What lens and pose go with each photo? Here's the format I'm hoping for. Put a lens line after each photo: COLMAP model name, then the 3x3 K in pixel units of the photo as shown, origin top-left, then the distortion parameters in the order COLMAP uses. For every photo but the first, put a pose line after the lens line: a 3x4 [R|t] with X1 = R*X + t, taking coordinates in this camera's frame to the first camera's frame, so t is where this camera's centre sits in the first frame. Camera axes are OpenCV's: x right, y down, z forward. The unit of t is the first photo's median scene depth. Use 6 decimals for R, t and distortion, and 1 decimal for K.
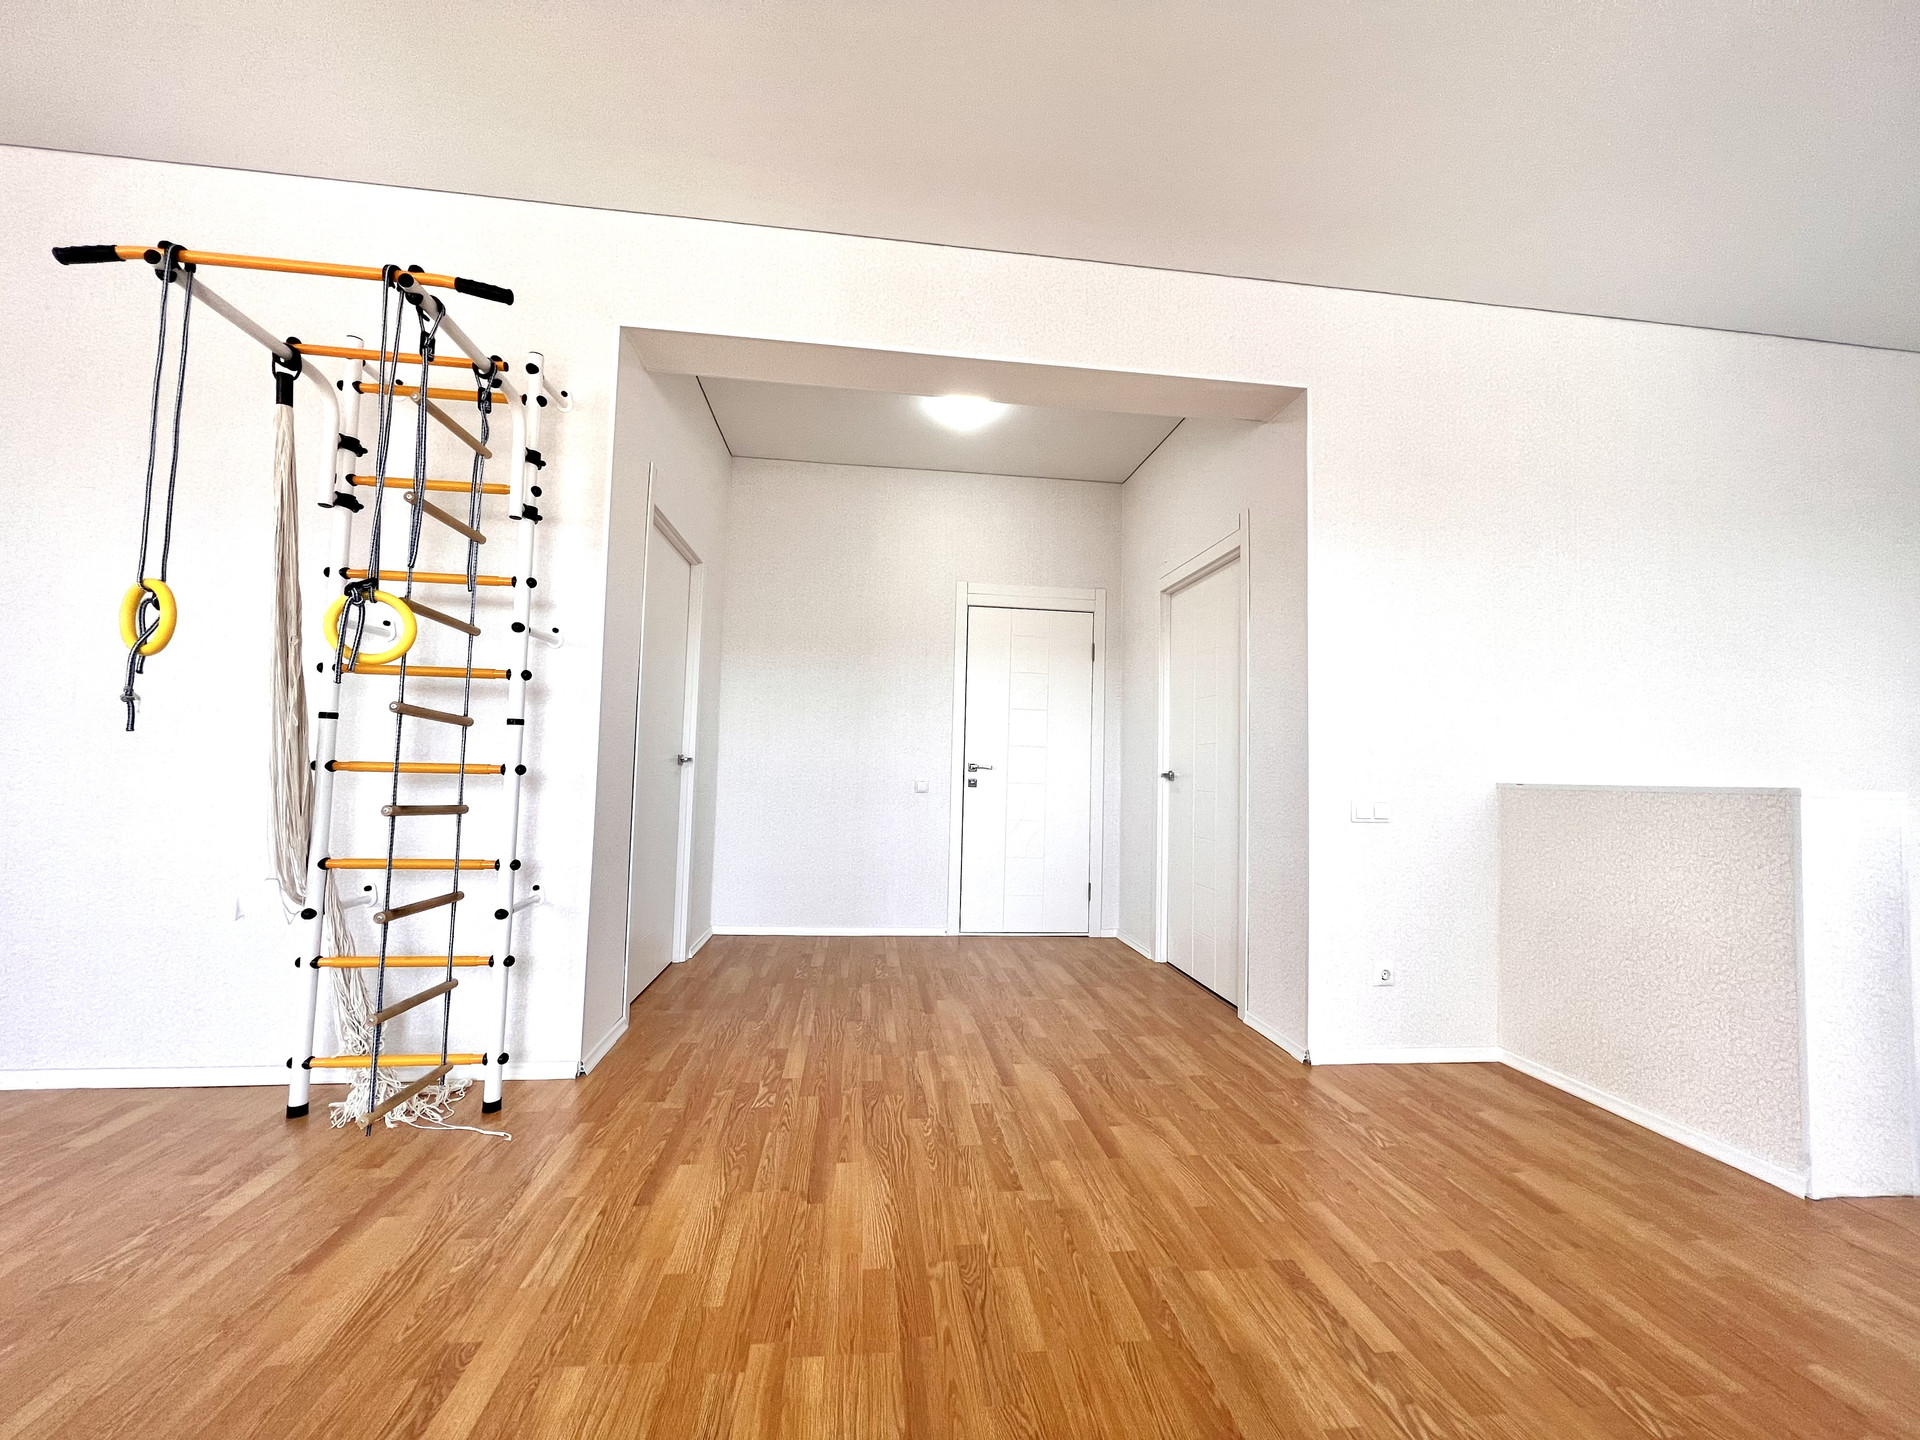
lens RADIAL K [[765.7, 0, 960.0], [0, 765.7, 720.0], [0, 0, 1]] dist [-0.000260, -0.000307]
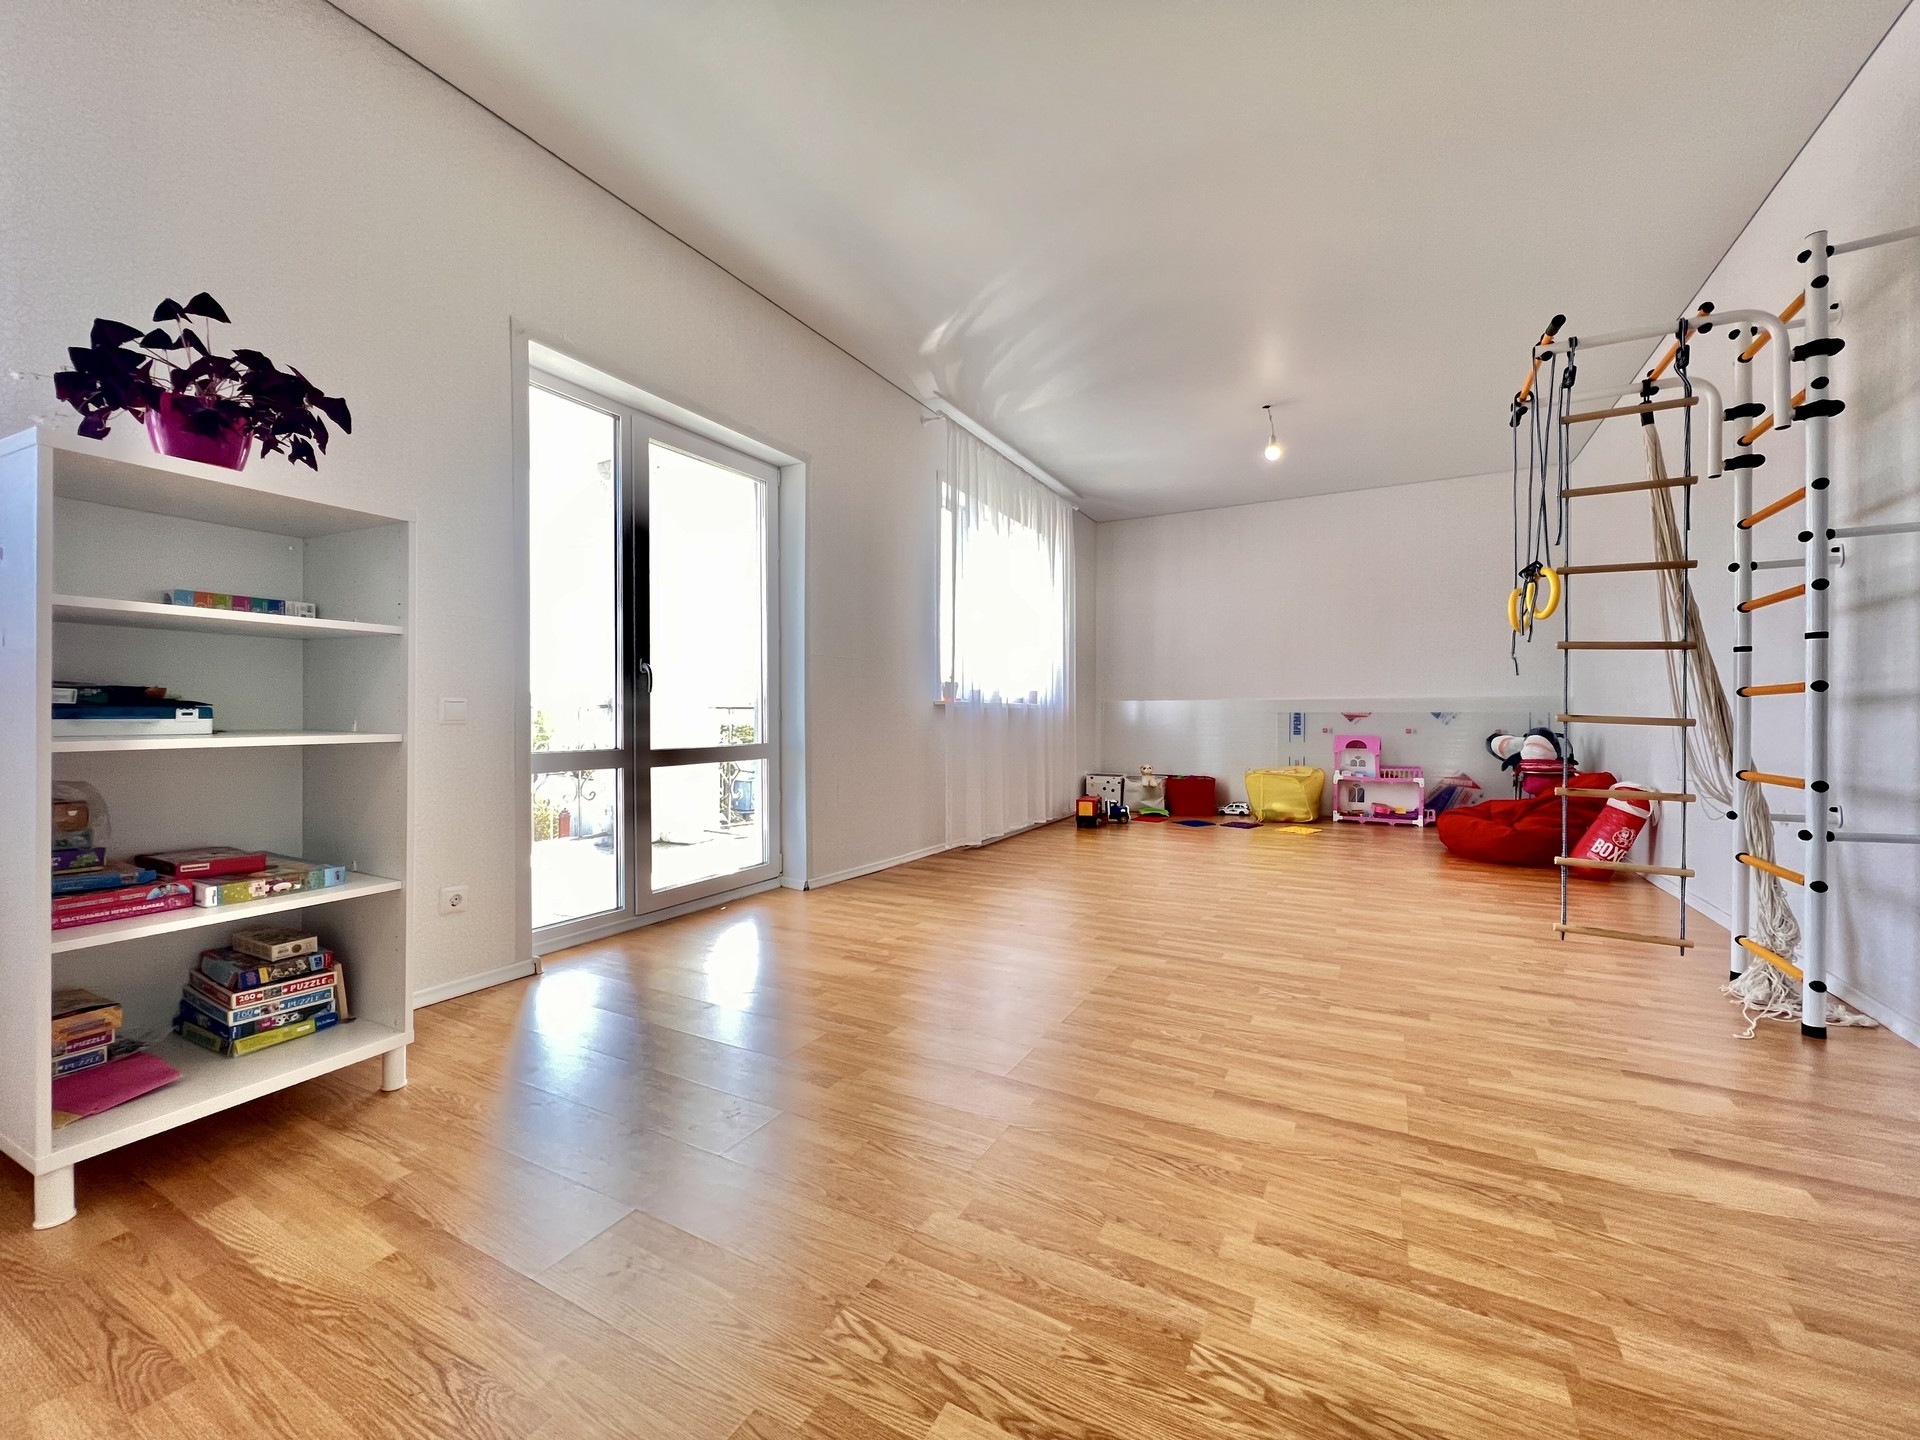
lens RADIAL K [[765.7, 0, 960.0], [0, 765.7, 720.0], [0, 0, 1]] dist [-0.000260, -0.000307]
pose [[-0.582841, -0.021126, -0.812311, 1.197988], [0.035341, 0.998057, -0.051314, 0.176032], [0.811817, -0.058616, -0.580962, 1.033206]]
